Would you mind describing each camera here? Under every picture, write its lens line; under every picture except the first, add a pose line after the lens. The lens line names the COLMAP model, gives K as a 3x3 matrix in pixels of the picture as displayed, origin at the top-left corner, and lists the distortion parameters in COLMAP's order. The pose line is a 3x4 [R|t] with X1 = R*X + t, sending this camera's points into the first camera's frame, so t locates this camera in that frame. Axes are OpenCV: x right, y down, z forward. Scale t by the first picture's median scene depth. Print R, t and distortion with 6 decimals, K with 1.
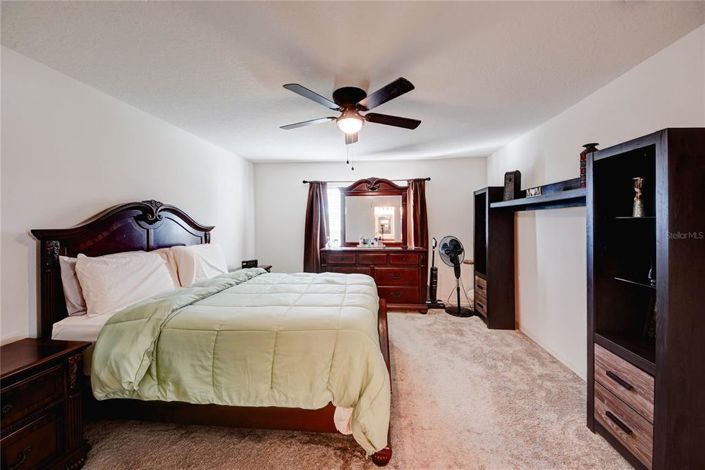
lens RADIAL K [[252.8, 0, 357.7], [0, 252.8, 234.6], [0, 0, 1]] dist [0.048659, -0.023631]
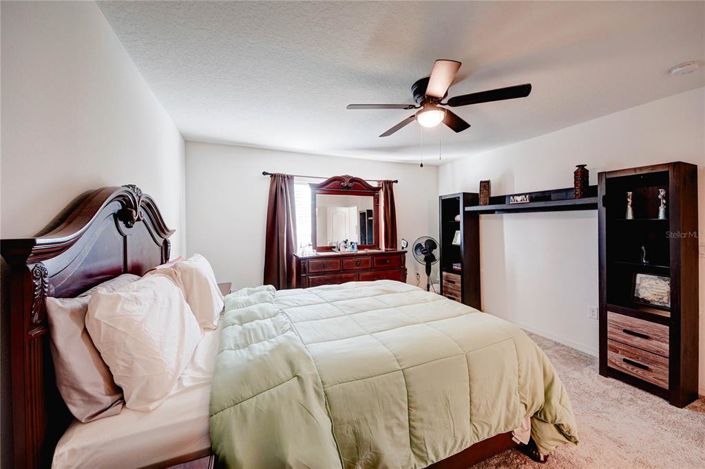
lens RADIAL K [[265.4, 0, 352.5], [0, 265.4, 234.5], [0, 0, 1]] dist [0.049165, -0.024691]
pose [[0.885565, -0.019086, 0.464123, -0.402944], [0.024710, 0.999676, -0.006038, -0.004536], [-0.463858, 0.016815, 0.885750, 0.149636]]
